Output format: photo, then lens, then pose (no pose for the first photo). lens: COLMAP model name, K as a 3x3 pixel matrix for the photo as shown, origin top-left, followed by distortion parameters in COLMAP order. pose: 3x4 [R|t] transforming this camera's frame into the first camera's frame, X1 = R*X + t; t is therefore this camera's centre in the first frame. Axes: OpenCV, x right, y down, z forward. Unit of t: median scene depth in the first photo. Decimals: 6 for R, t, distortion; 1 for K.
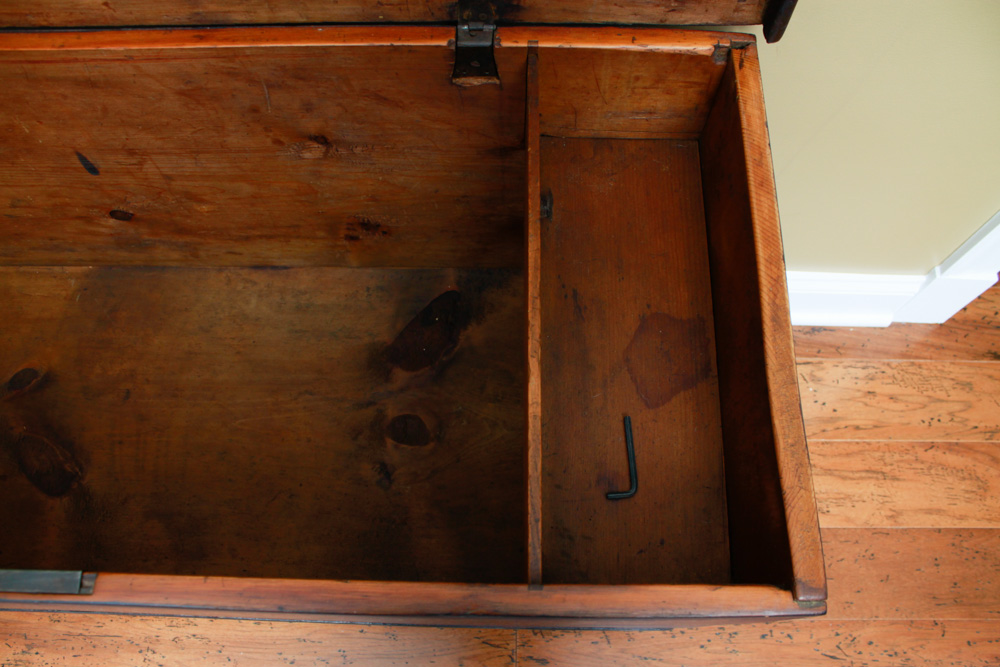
lens RADIAL K [[831.4, 0, 502.9], [0, 831.4, 350.9], [0, 0, 1]] dist [-0.181371, 0.168800]
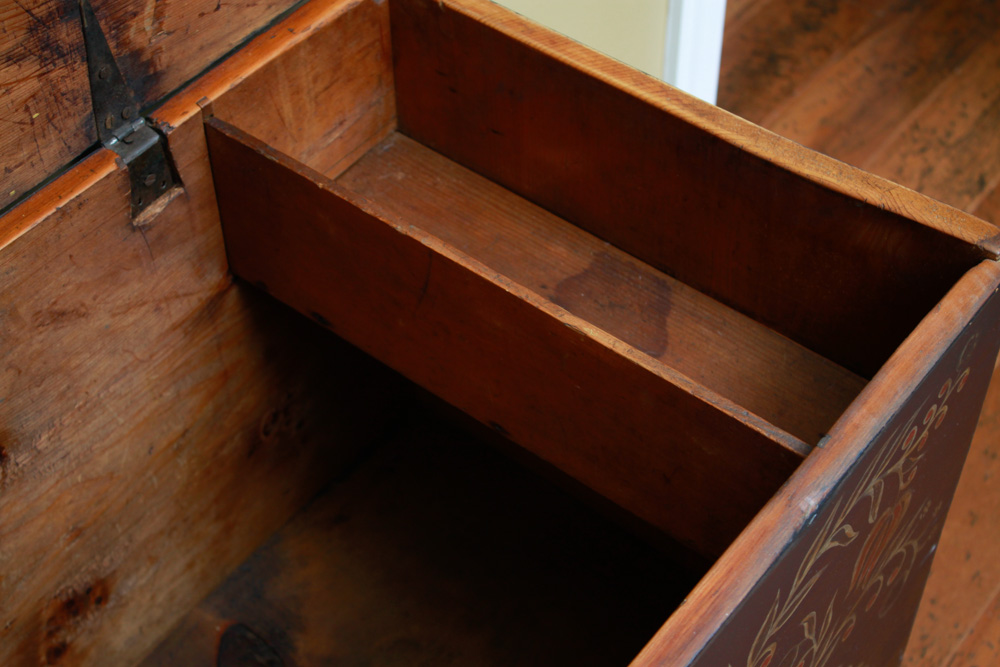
lens RADIAL K [[1729.0, 0, 500.0], [0, 1729.0, 333.5], [0, 0, 1]] dist [0.007209, 0.056658]
pose [[0.606677, -0.579100, 0.544598, -0.764600], [0.749056, 0.645834, -0.147692, 0.183942], [-0.266191, 0.497536, 0.825591, -0.248959]]
